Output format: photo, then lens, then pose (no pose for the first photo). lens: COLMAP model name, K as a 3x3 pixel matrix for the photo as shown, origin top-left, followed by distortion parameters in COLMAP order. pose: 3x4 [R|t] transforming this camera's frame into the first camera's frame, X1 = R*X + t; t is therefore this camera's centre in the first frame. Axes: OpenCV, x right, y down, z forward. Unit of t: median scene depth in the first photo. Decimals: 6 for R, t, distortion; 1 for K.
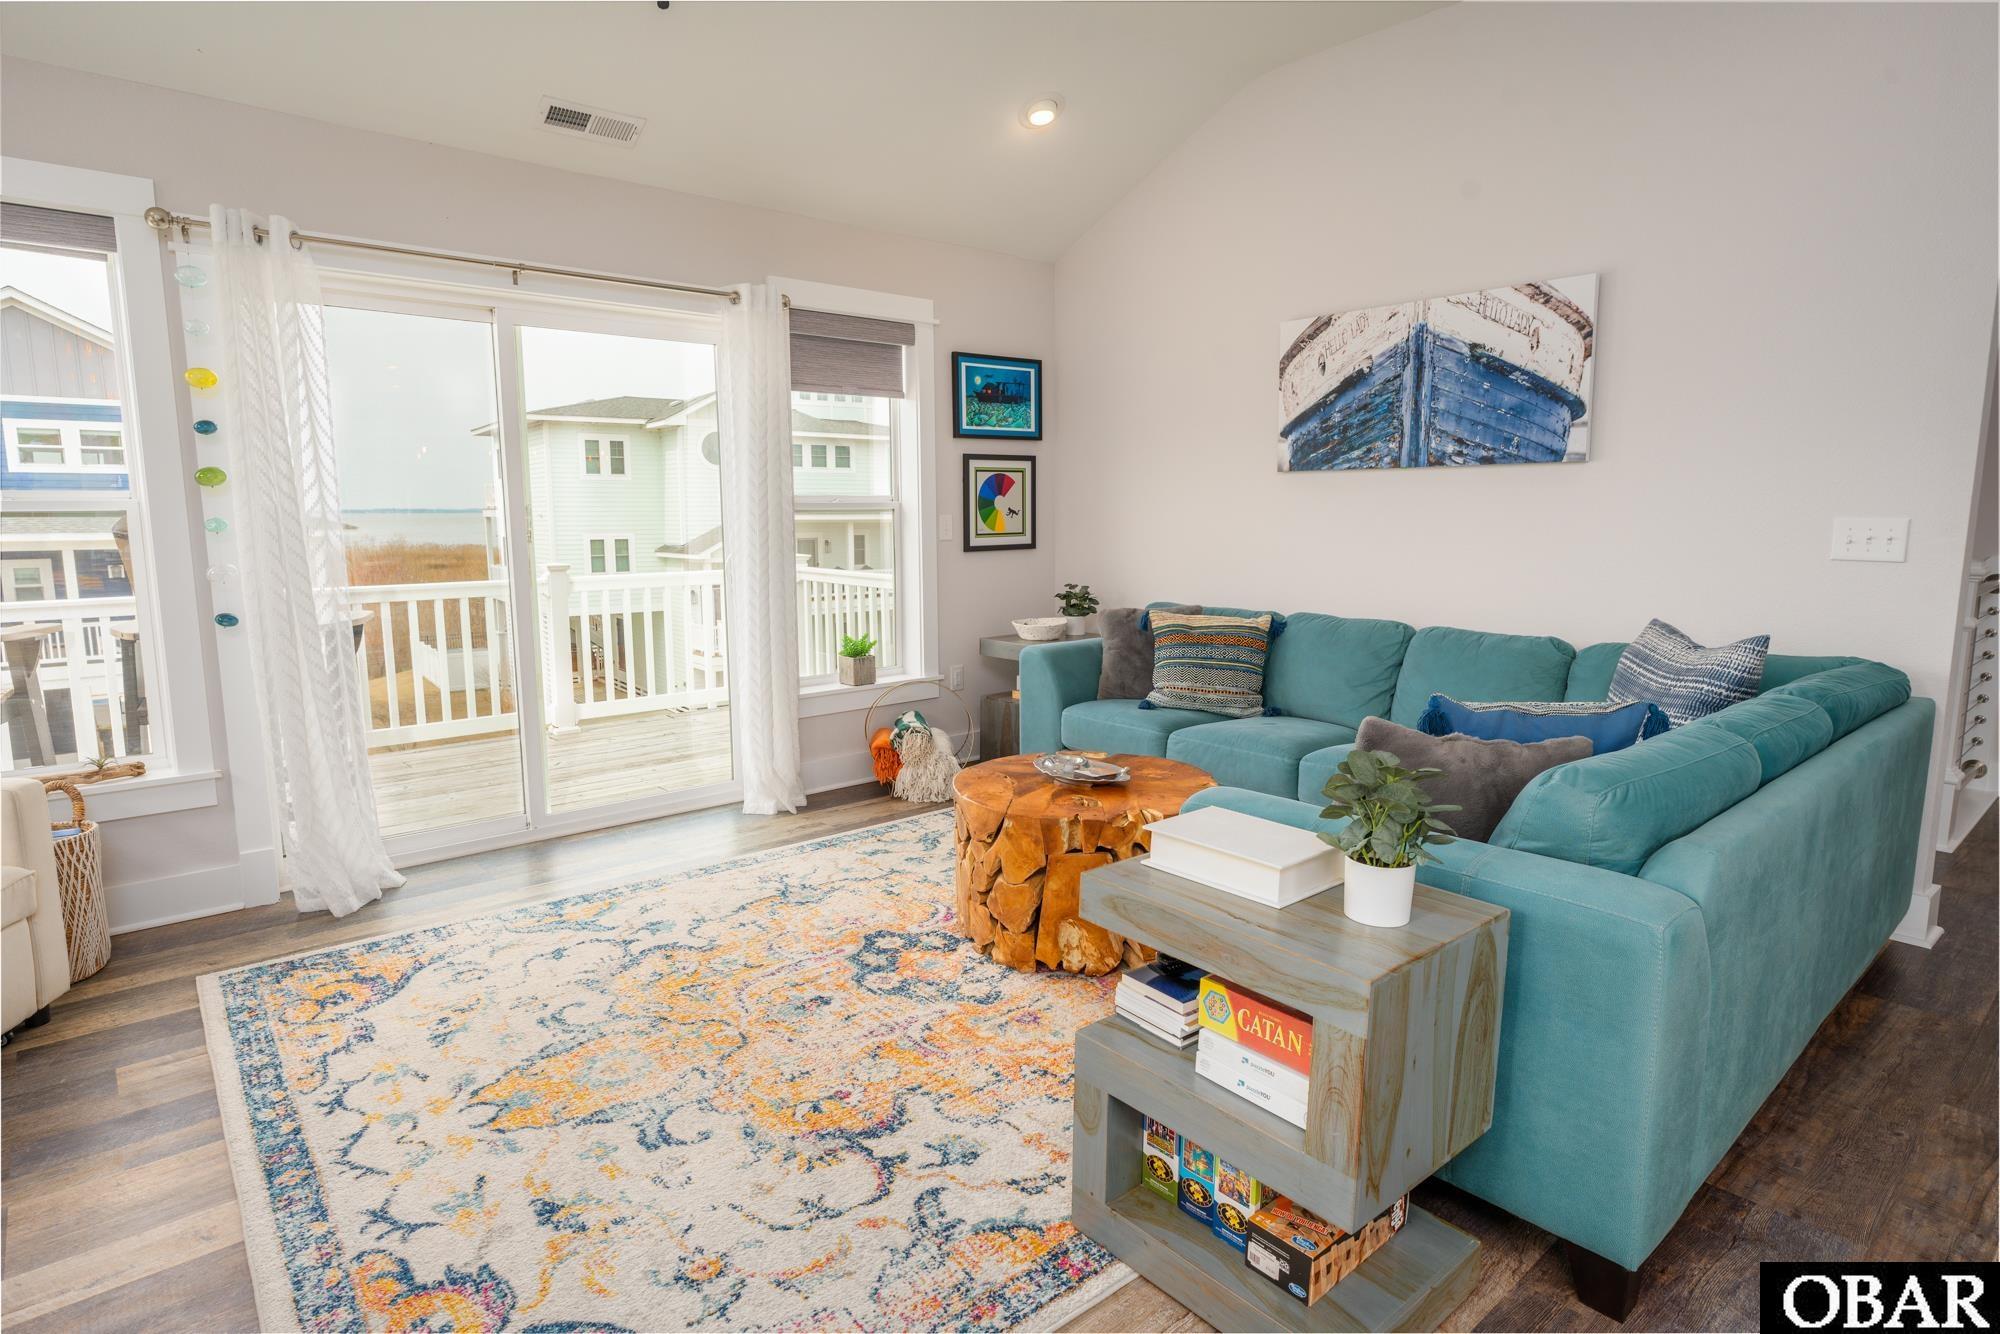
lens RADIAL K [[1113.9, 0, 998.8], [0, 1113.9, 670.6], [0, 0, 1]] dist [0.001007, 0.000636]
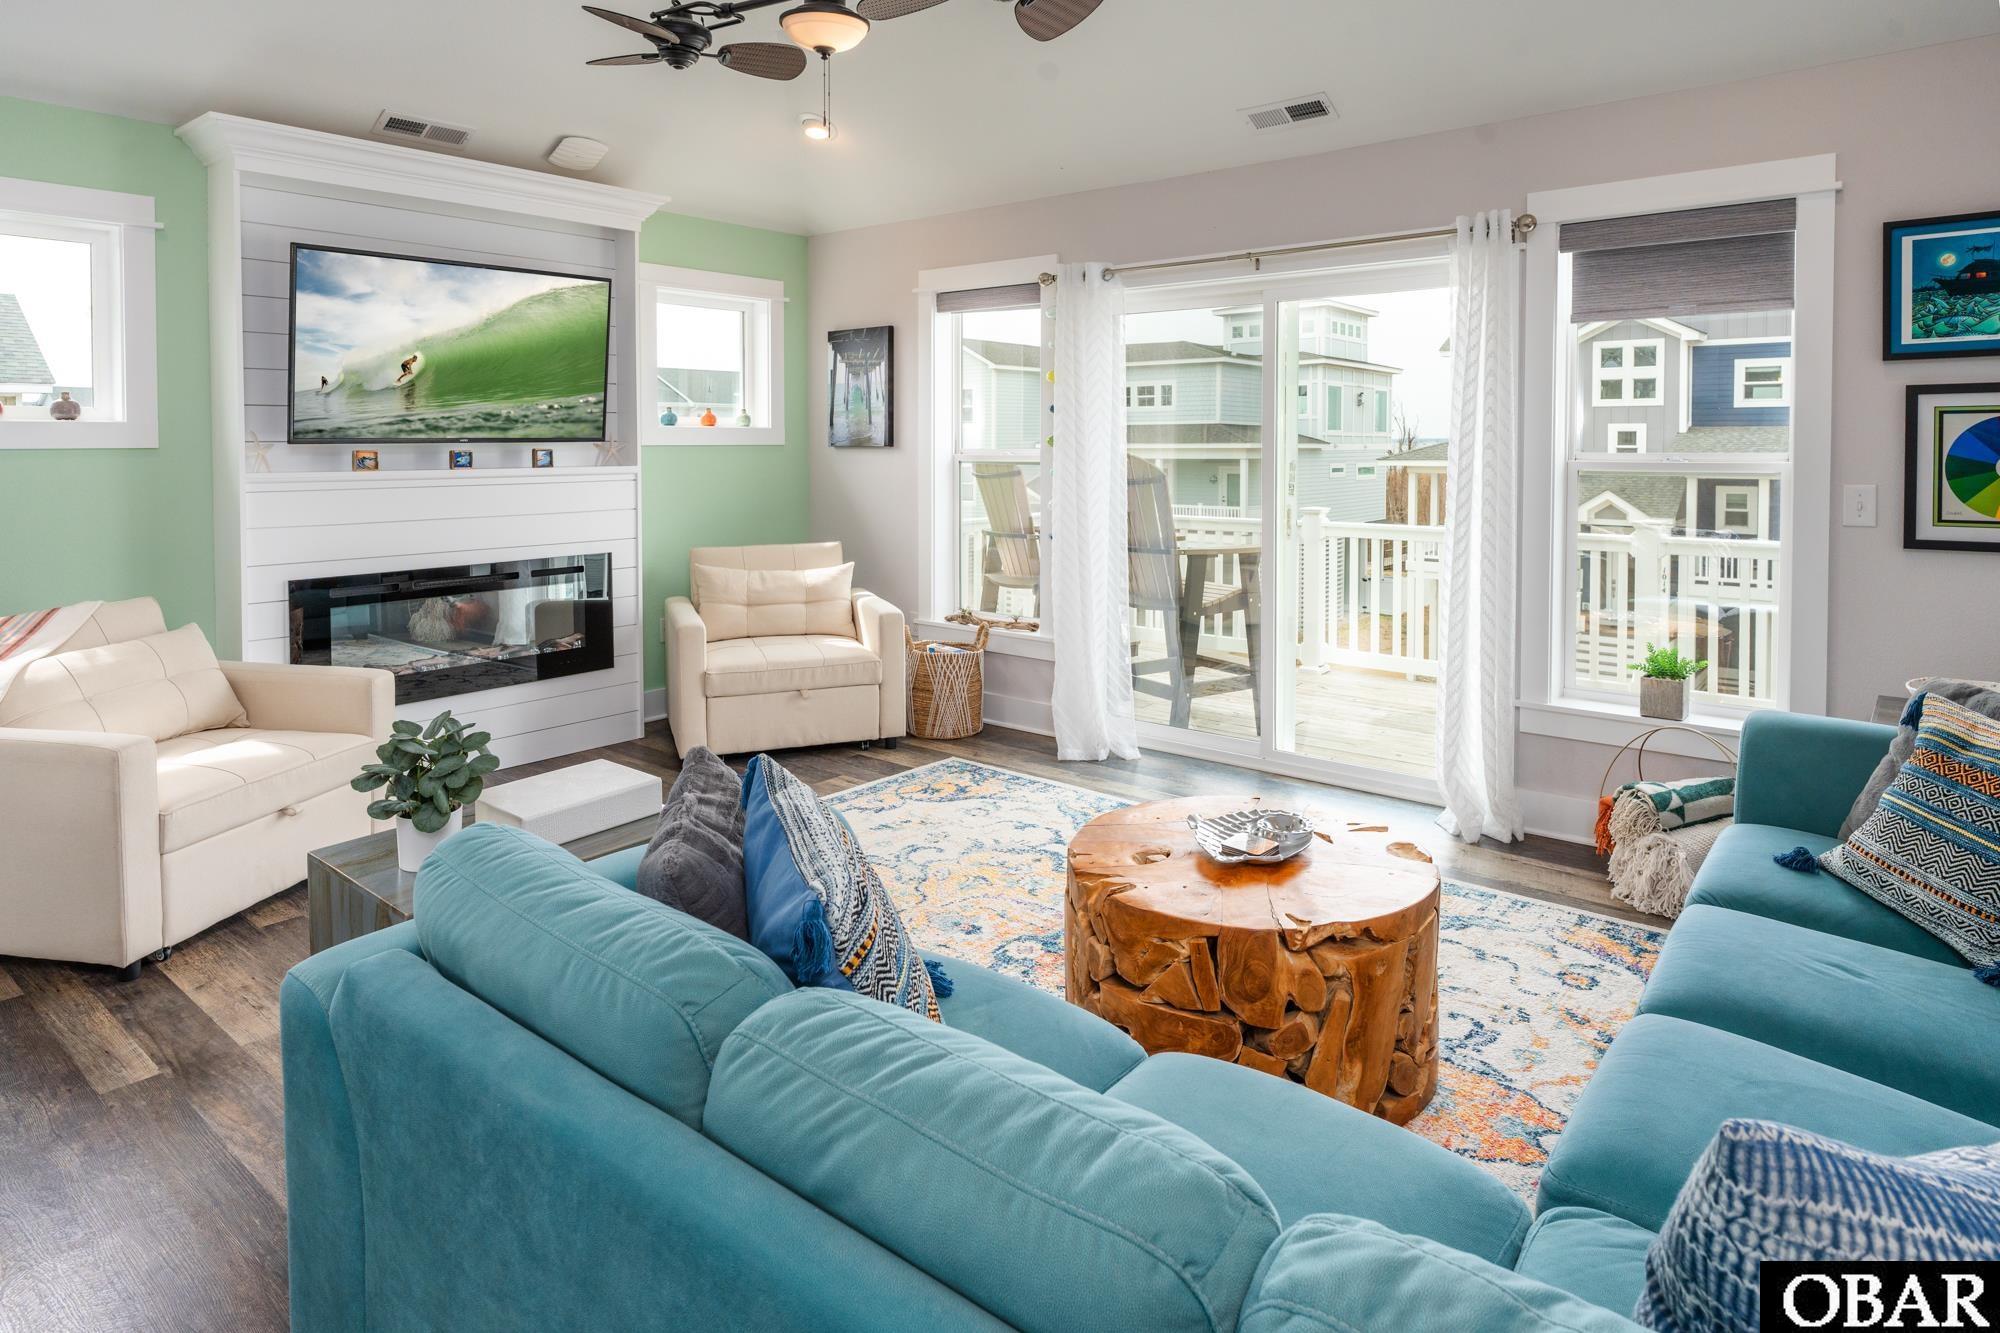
lens RADIAL K [[1139.2, 0, 1000.1], [0, 1139.2, 483.1], [0, 0, 1]] dist [-0.000635, -0.000121]
pose [[0.156562, 0.040644, -0.986832, 0.515633], [-0.139230, 0.990084, 0.018689, -0.089227], [0.977805, 0.134471, 0.160668, 0.447238]]
